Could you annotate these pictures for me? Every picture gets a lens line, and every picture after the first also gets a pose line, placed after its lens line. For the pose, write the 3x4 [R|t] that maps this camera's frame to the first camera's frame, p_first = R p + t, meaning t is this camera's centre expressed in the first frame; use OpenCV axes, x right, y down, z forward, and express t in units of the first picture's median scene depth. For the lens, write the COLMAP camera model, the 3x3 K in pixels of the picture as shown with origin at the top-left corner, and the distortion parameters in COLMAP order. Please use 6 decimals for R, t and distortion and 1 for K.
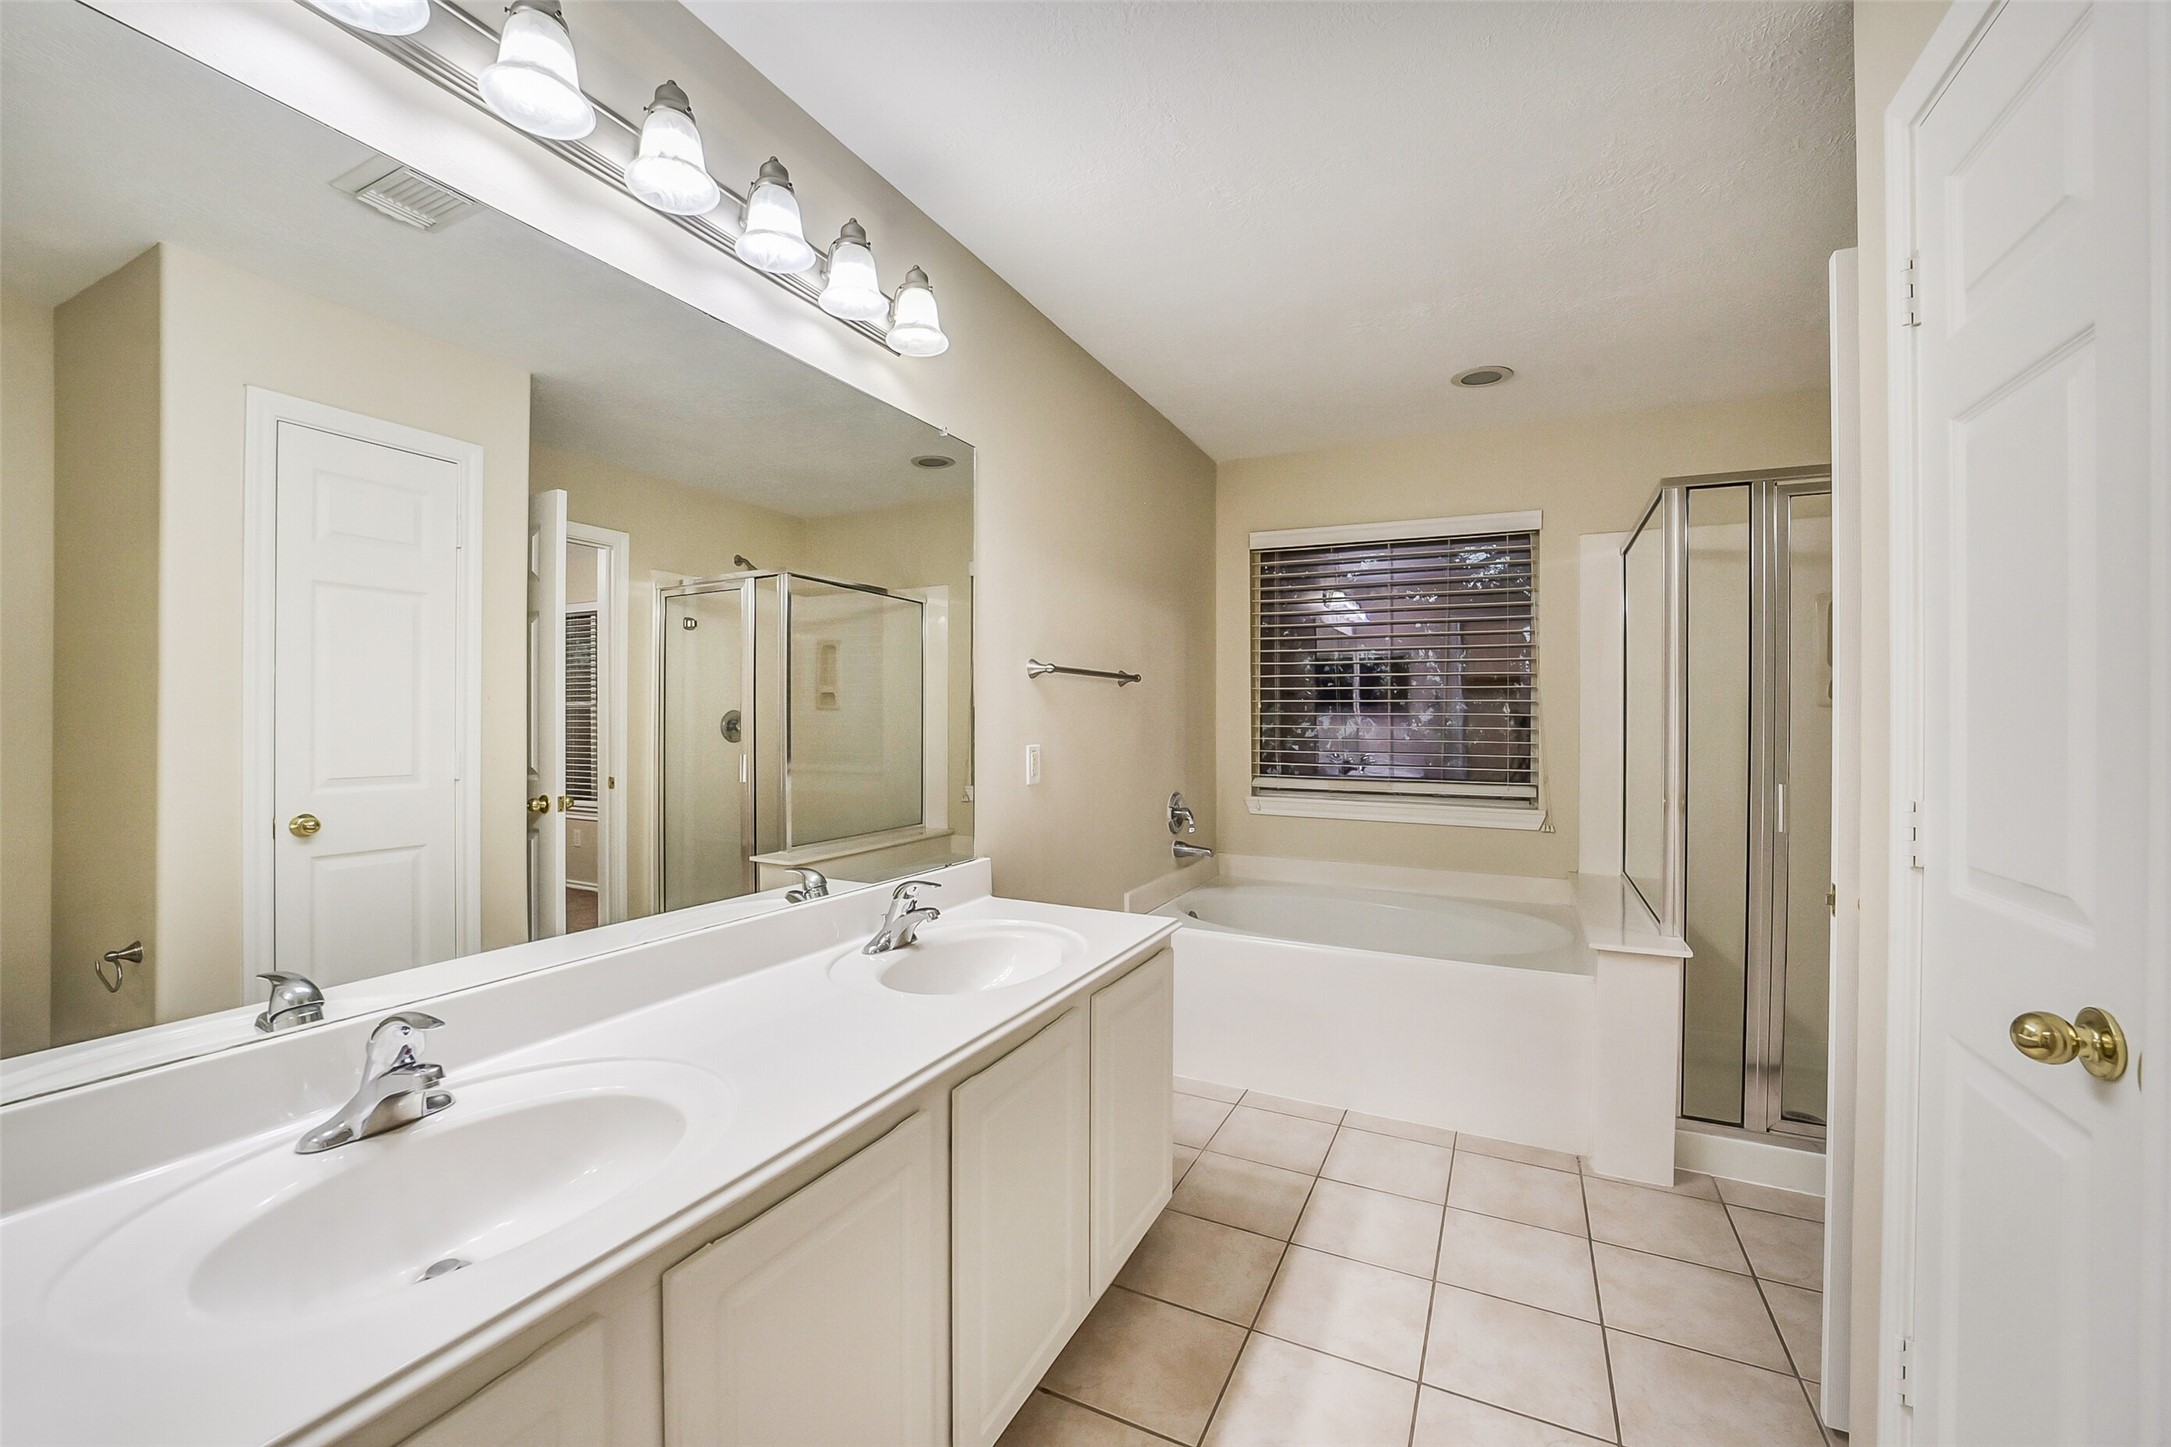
lens RADIAL K [[853.8, 0, 1094.7], [0, 853.8, 722.3], [0, 0, 1]] dist [-0.041321, 0.011206]
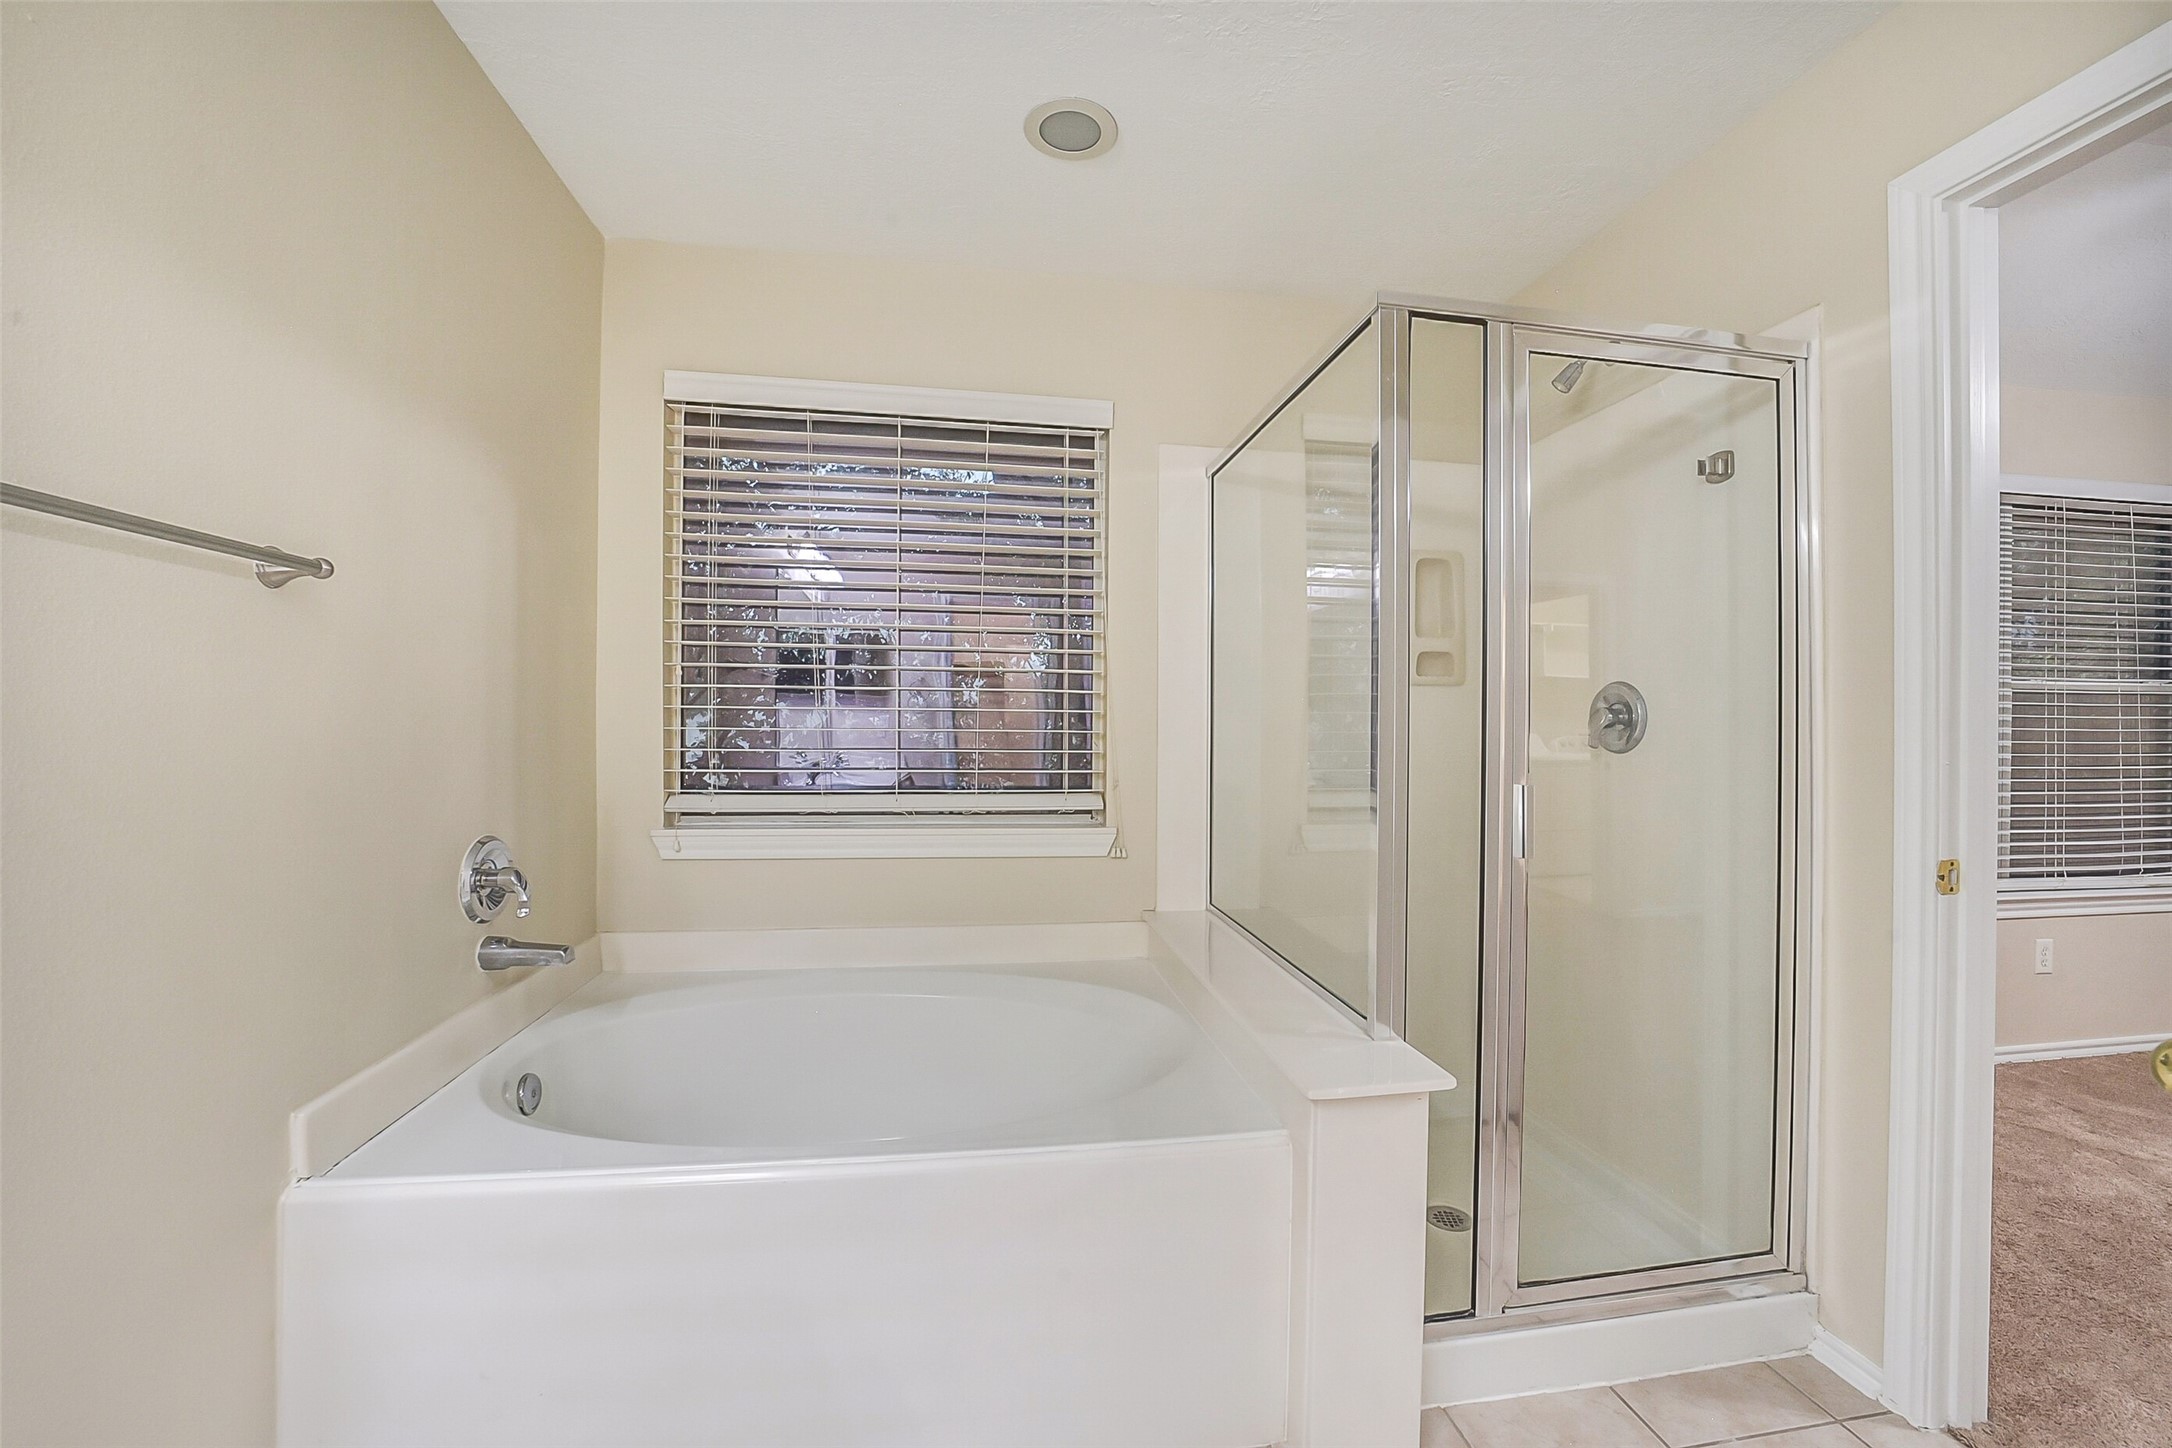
lens RADIAL K [[885.9, 0, 1083.3], [0, 885.9, 716.1], [0, 0, 1]] dist [-0.000699, -0.000071]
pose [[0.821747, 0.008670, 0.569786, 0.078750], [-0.000244, 0.999890, -0.014863, 0.019856], [-0.569852, 0.012075, 0.821659, 0.361696]]
